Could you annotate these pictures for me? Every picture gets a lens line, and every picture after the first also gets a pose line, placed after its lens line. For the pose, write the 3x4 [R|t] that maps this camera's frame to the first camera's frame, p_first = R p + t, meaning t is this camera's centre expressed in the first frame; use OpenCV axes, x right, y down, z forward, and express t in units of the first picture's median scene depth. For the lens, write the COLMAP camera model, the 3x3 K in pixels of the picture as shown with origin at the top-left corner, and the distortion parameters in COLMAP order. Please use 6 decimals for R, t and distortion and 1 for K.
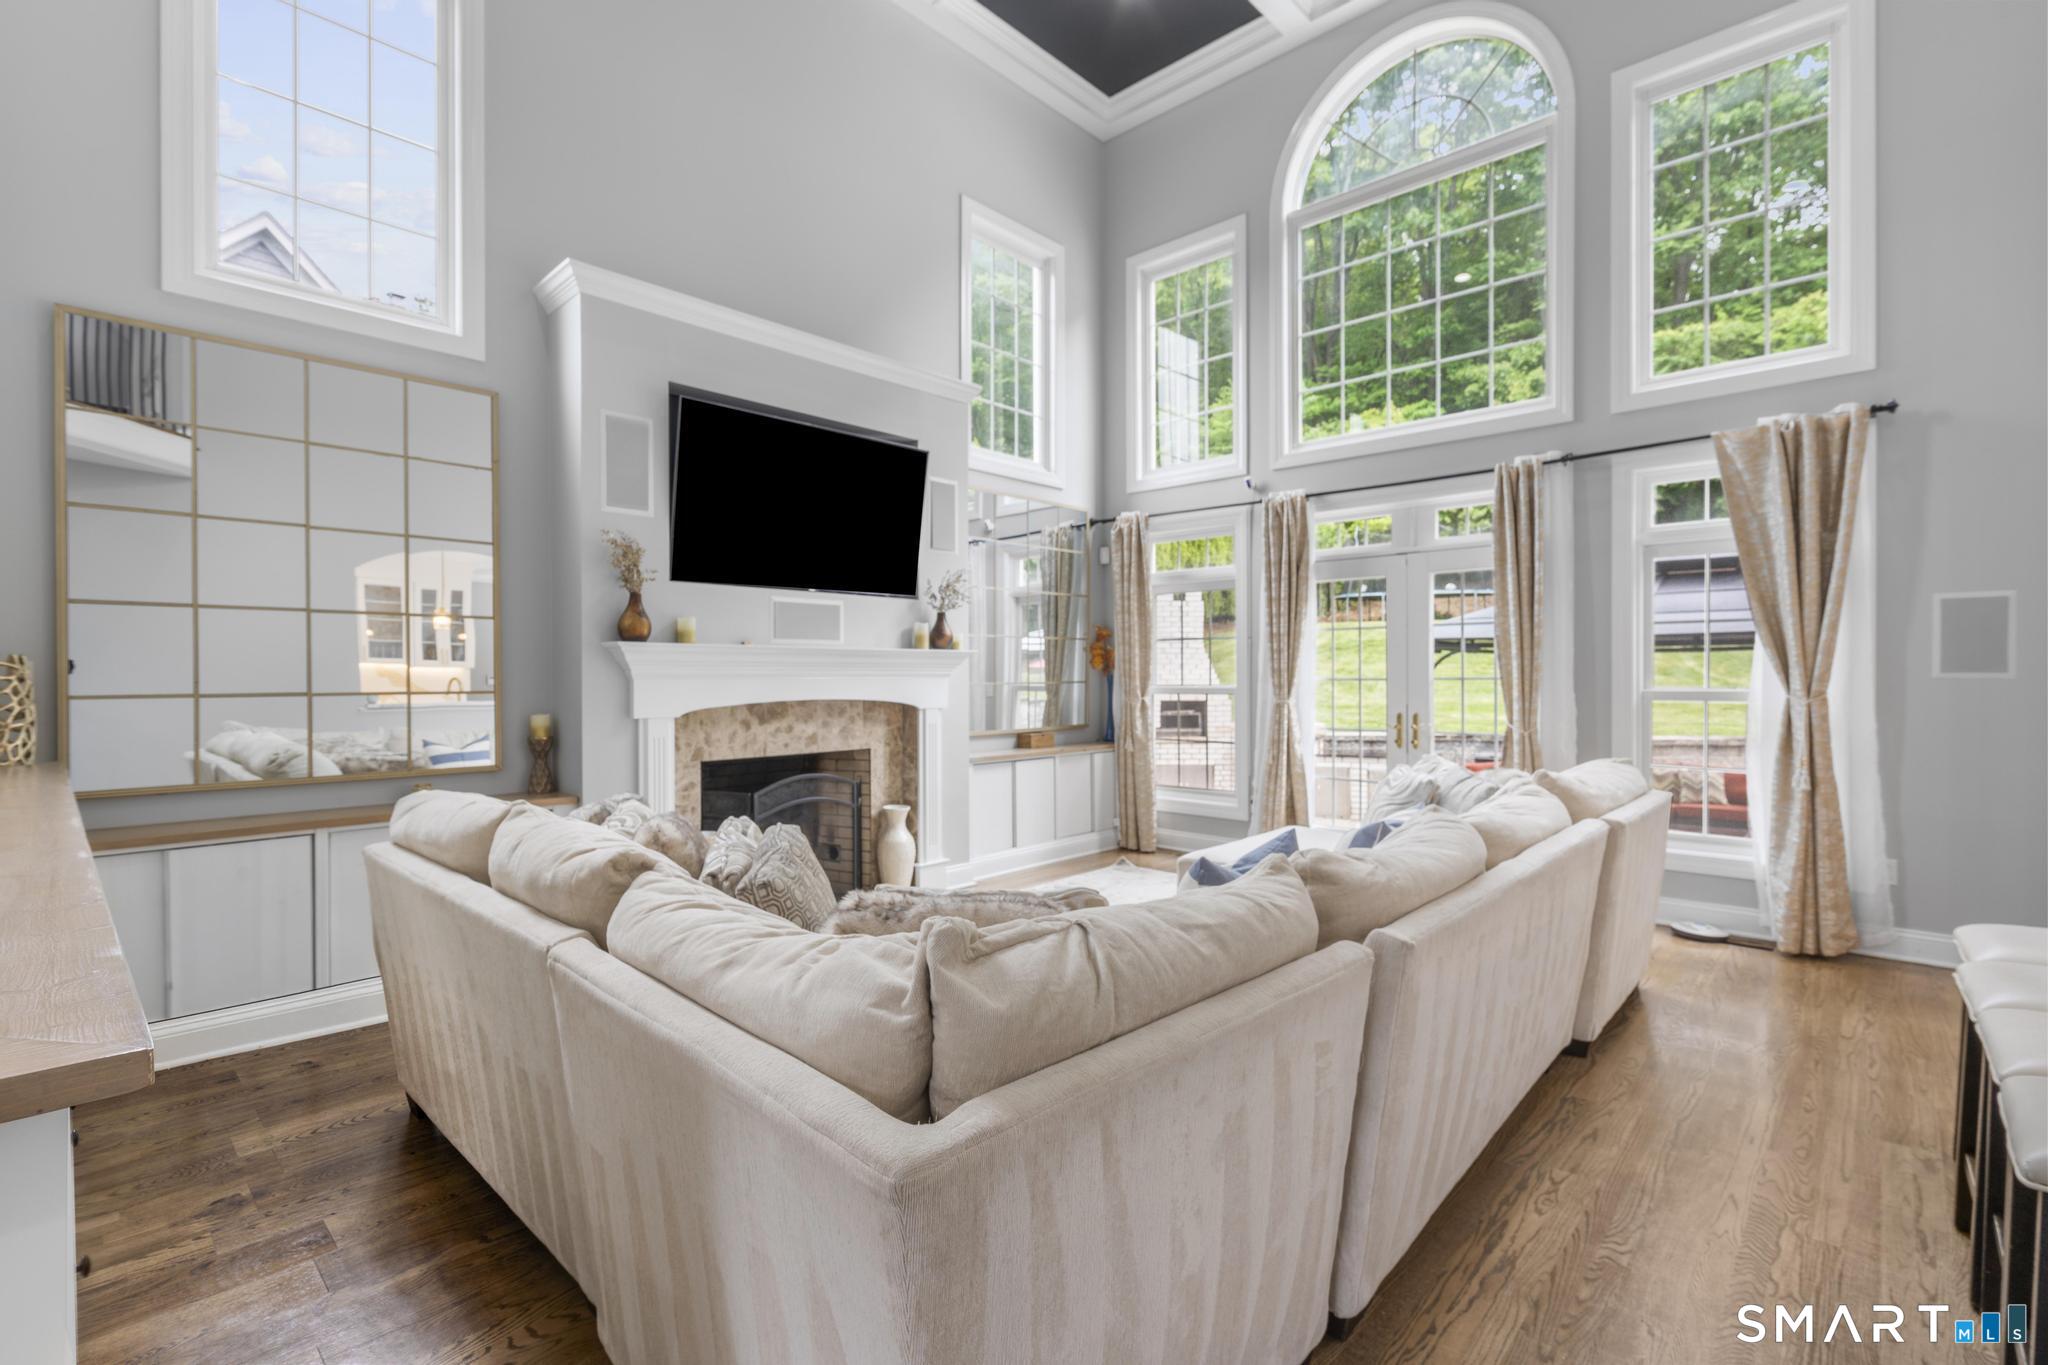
lens RADIAL K [[919.5, 0, 1027.4], [0, 919.5, 674.1], [0, 0, 1]] dist [0.000972, 0.000092]
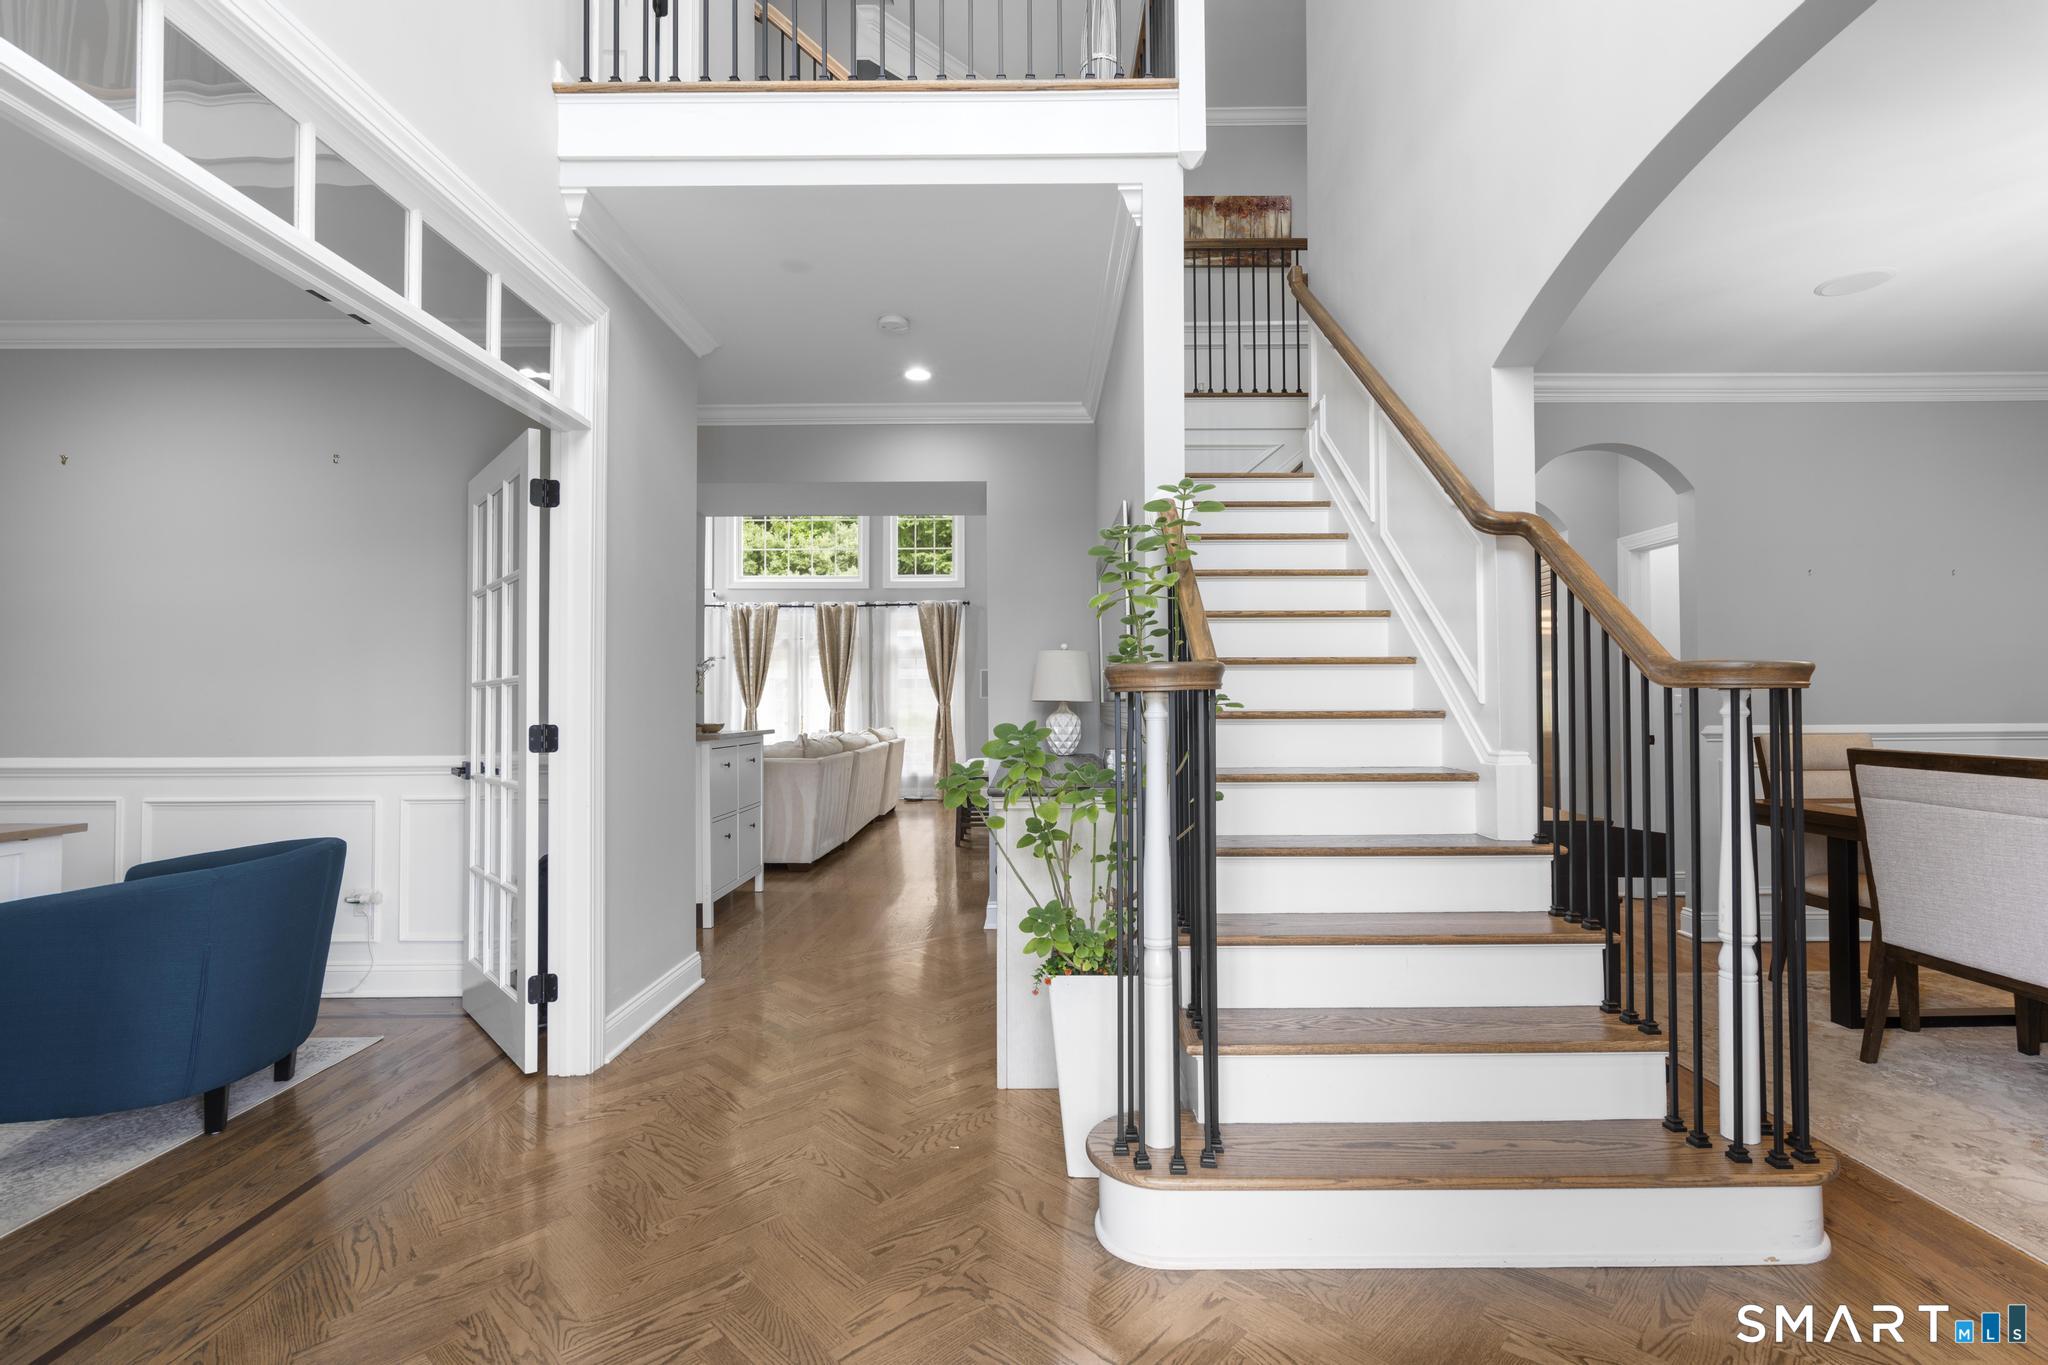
lens RADIAL K [[919.5, 0, 1024.2], [0, 919.5, 684.2], [0, 0, 1]] dist [0.000972, 0.000092]
pose [[0.733174, 0.013923, 0.679899, -0.782573], [0.000345, 0.999783, -0.020846, 0.016181], [-0.680041, 0.015518, 0.733010, -1.089301]]
